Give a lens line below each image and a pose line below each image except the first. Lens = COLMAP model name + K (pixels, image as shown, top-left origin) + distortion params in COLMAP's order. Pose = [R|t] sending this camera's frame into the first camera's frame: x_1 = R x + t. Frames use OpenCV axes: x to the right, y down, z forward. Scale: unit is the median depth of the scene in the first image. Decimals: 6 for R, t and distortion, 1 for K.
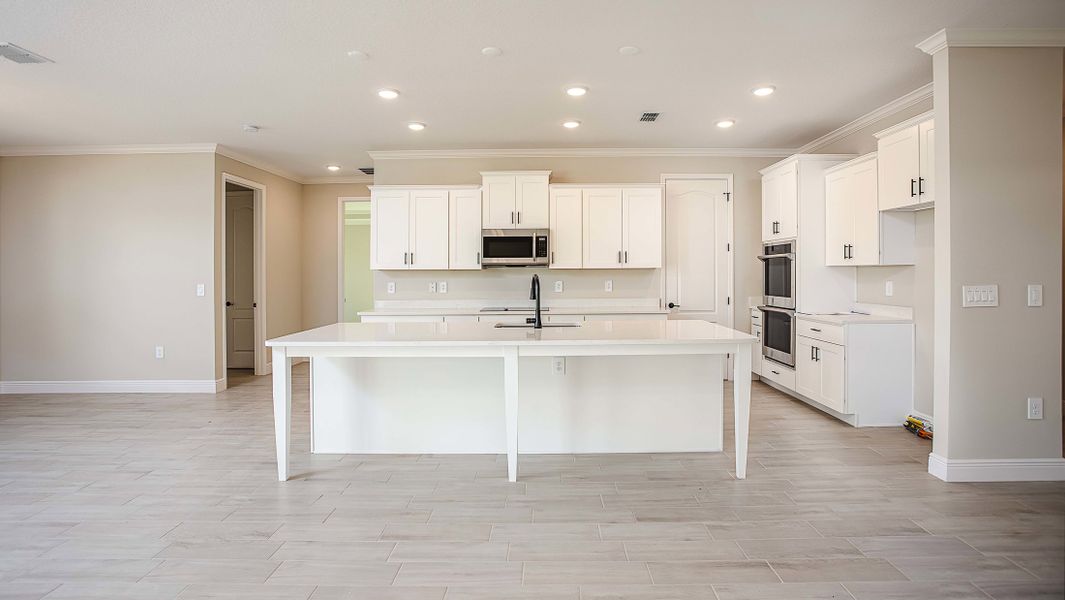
lens RADIAL K [[517.7, 0, 546.5], [0, 517.7, 270.7], [0, 0, 1]] dist [-0.036515, 0.001299]
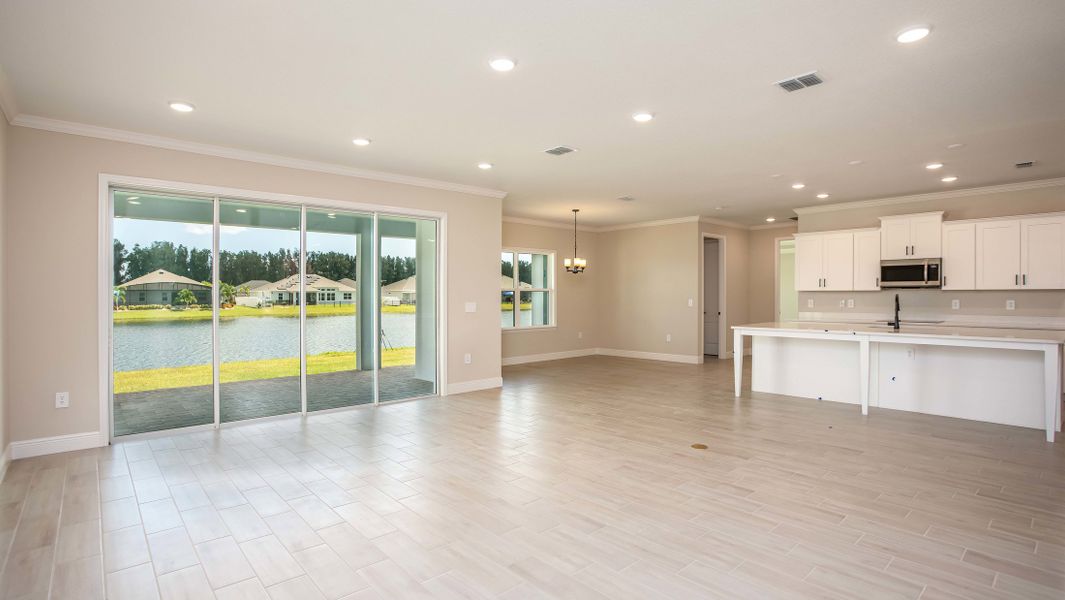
lens RADIAL K [[517.7, 0, 531.3], [0, 517.7, 298.1], [0, 0, 1]] dist [-0.036515, 0.001299]
pose [[0.661700, 0.008612, -0.749719, 0.264701], [0.002447, 0.999904, 0.013647, -0.002768], [0.749765, -0.010865, 0.661615, -0.546502]]
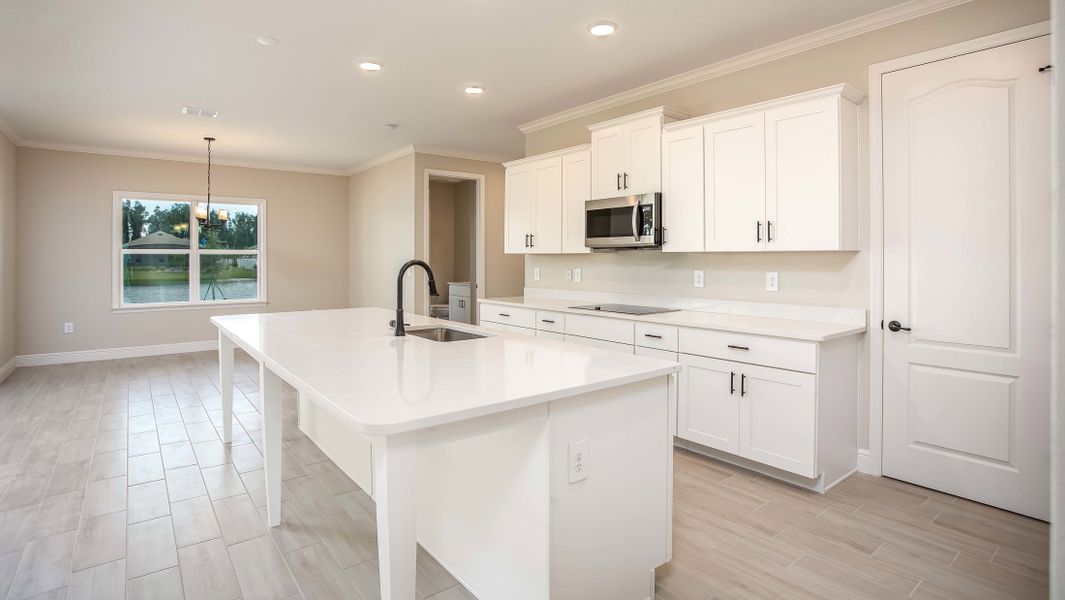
lens RADIAL K [[517.7, 0, 538.8], [0, 517.7, 255.1], [0, 0, 1]] dist [-0.036515, 0.001299]
pose [[0.639023, 0.002014, -0.769185, 0.416426], [0.004010, 0.999974, 0.005950, -0.004892], [0.769177, -0.006886, 0.638998, 0.453597]]
